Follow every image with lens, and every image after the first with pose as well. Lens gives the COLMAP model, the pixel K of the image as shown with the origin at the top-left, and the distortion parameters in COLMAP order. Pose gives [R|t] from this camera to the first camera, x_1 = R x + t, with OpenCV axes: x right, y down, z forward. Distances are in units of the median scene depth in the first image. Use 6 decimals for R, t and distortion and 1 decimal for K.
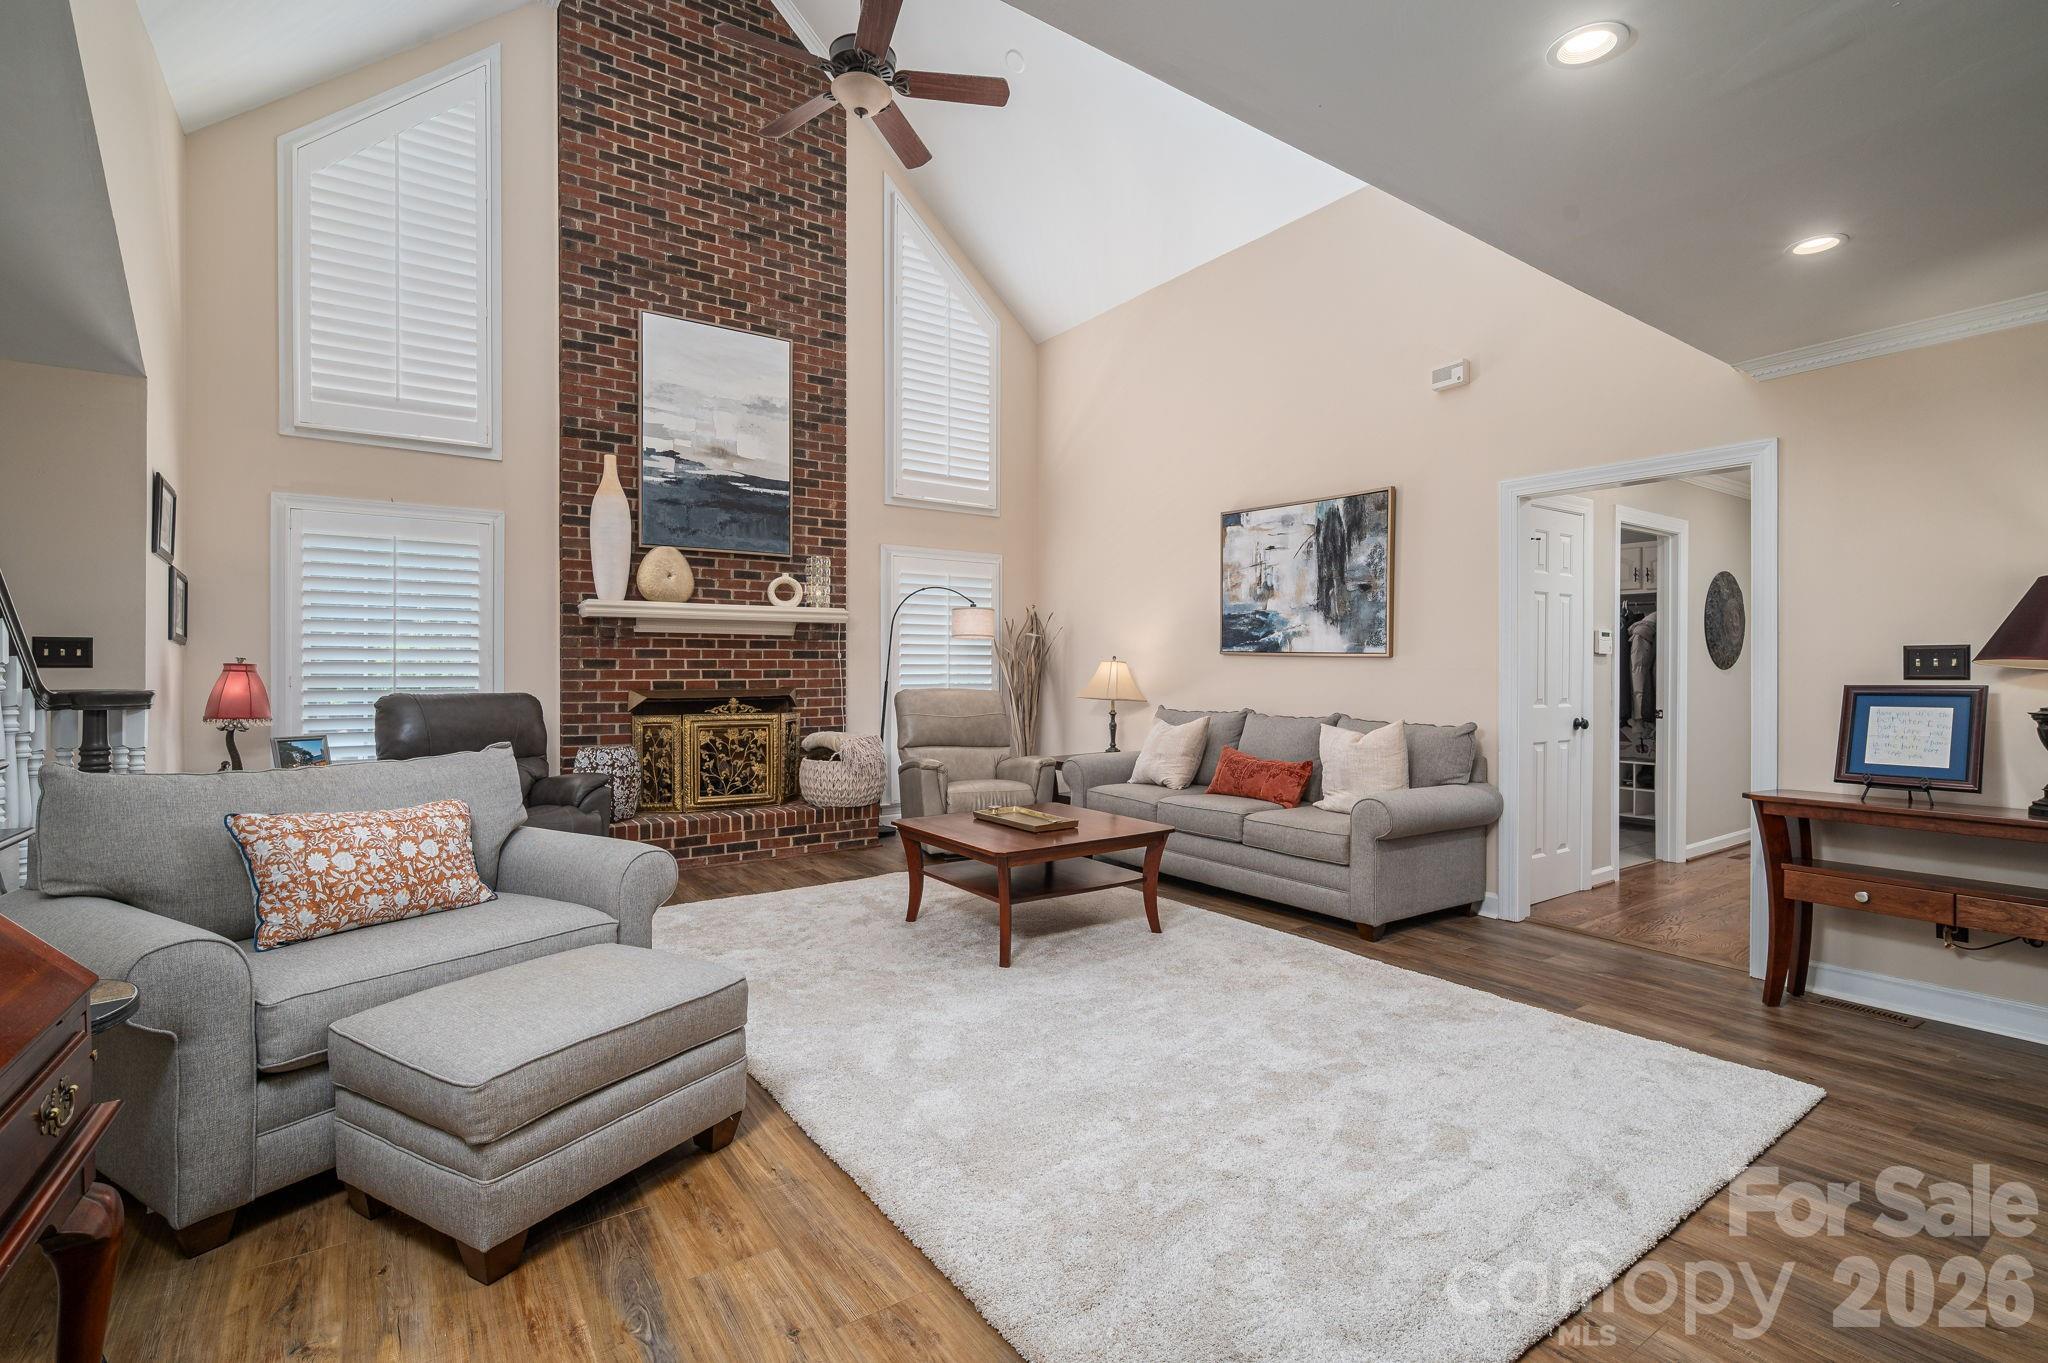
lens RADIAL K [[929.8, 0, 1028.4], [0, 929.8, 675.1], [0, 0, 1]] dist [0.000324, -0.000380]
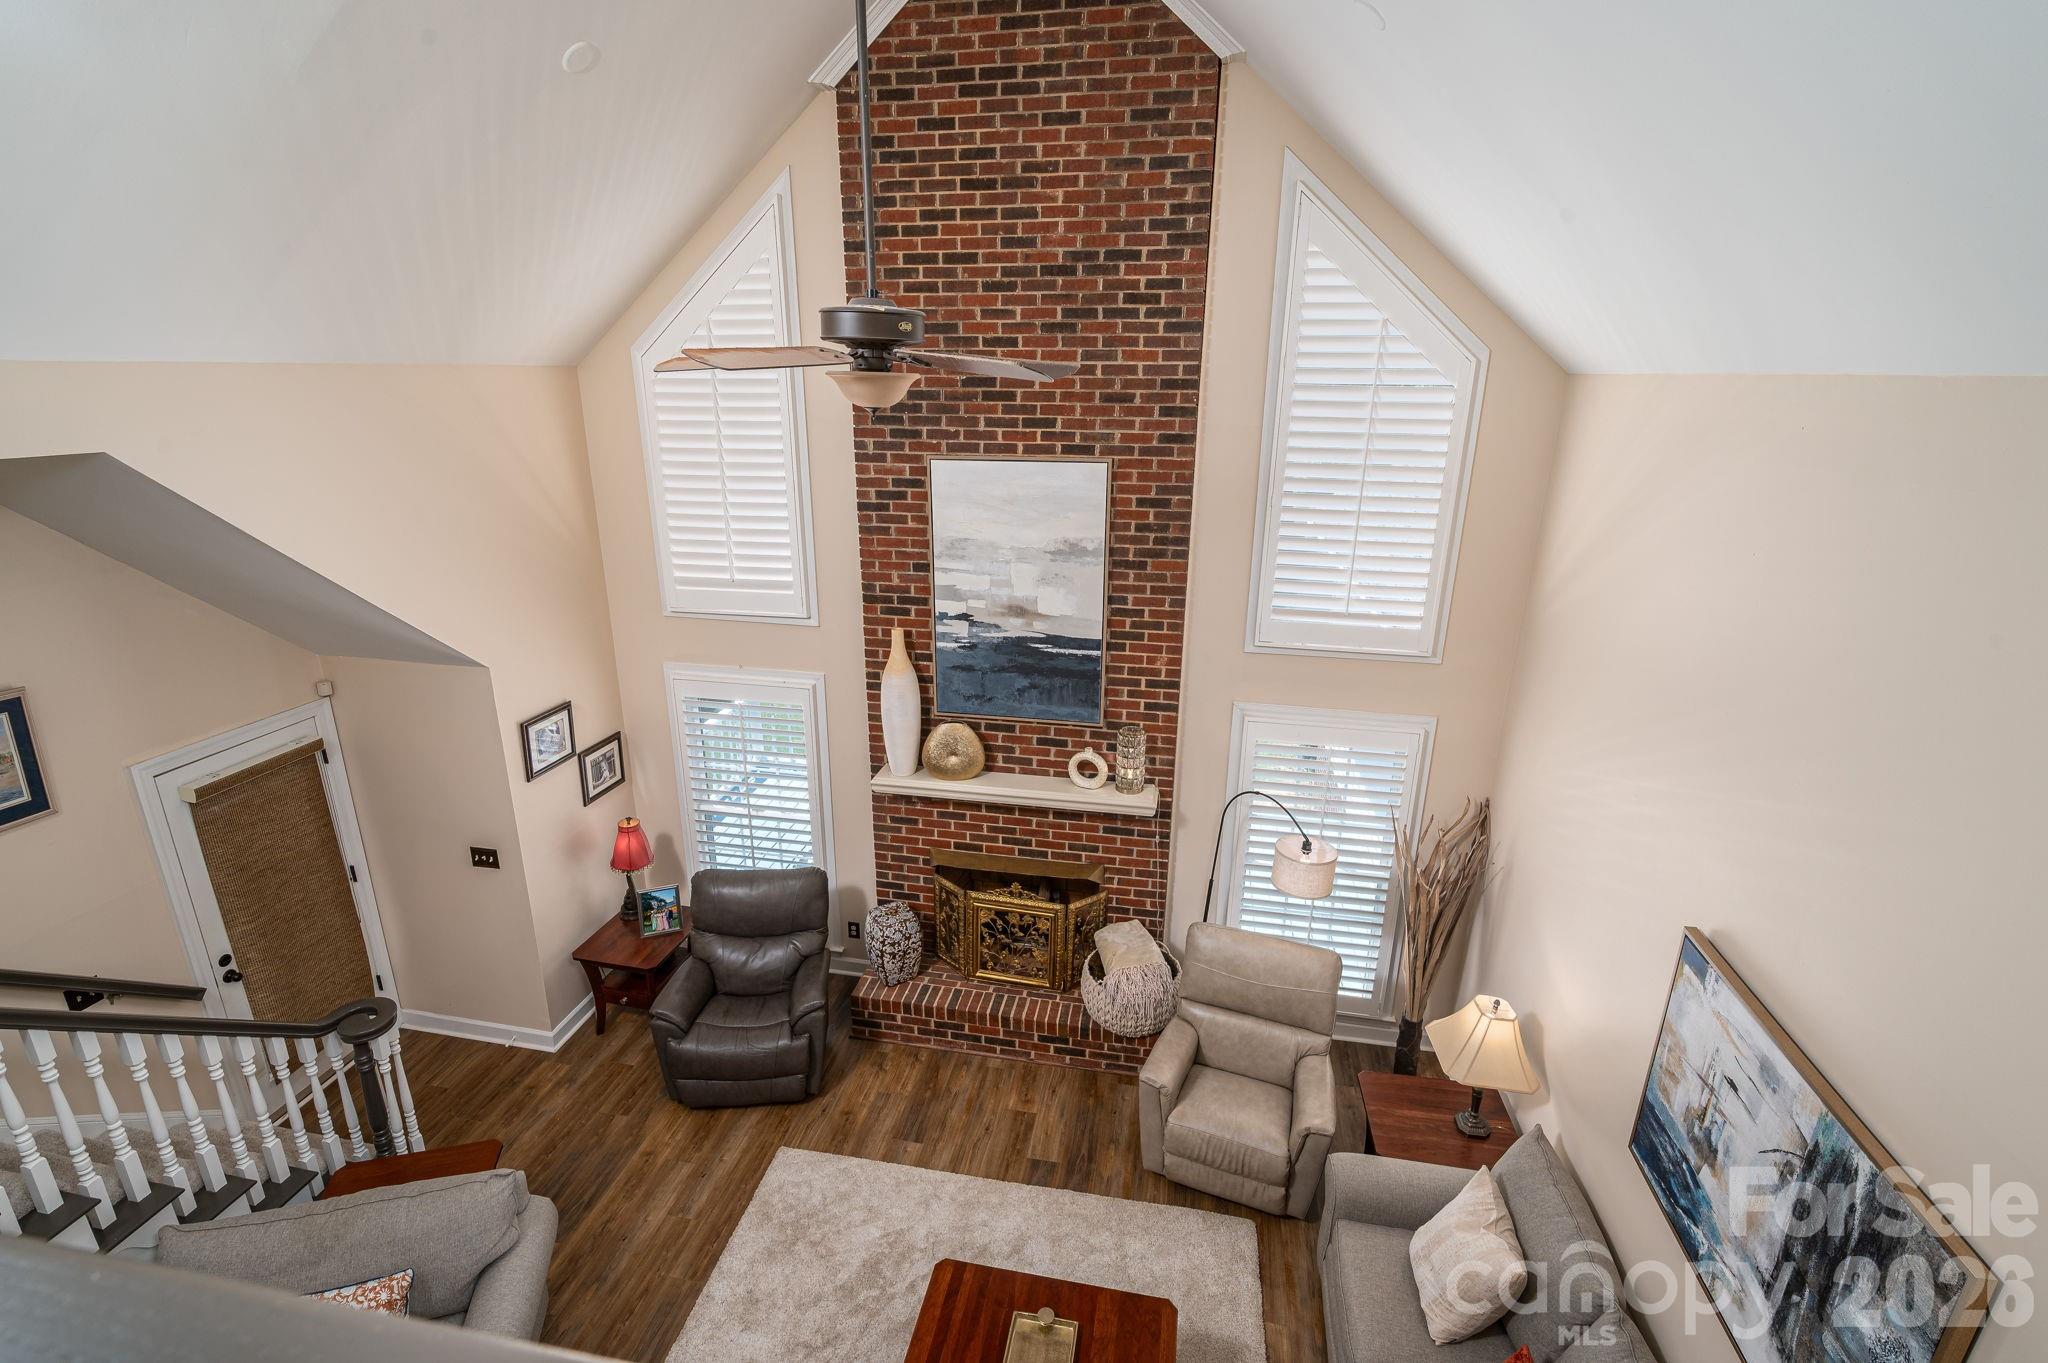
lens RADIAL K [[929.8, 0, 1028.4], [0, 929.8, 675.1], [0, 0, 1]] dist [0.000324, -0.000380]
pose [[0.697732, 0.227212, -0.679371, 0.261433], [-0.010604, 0.951538, 0.307347, -0.440390], [0.716280, -0.207242, 0.666328, 0.426115]]
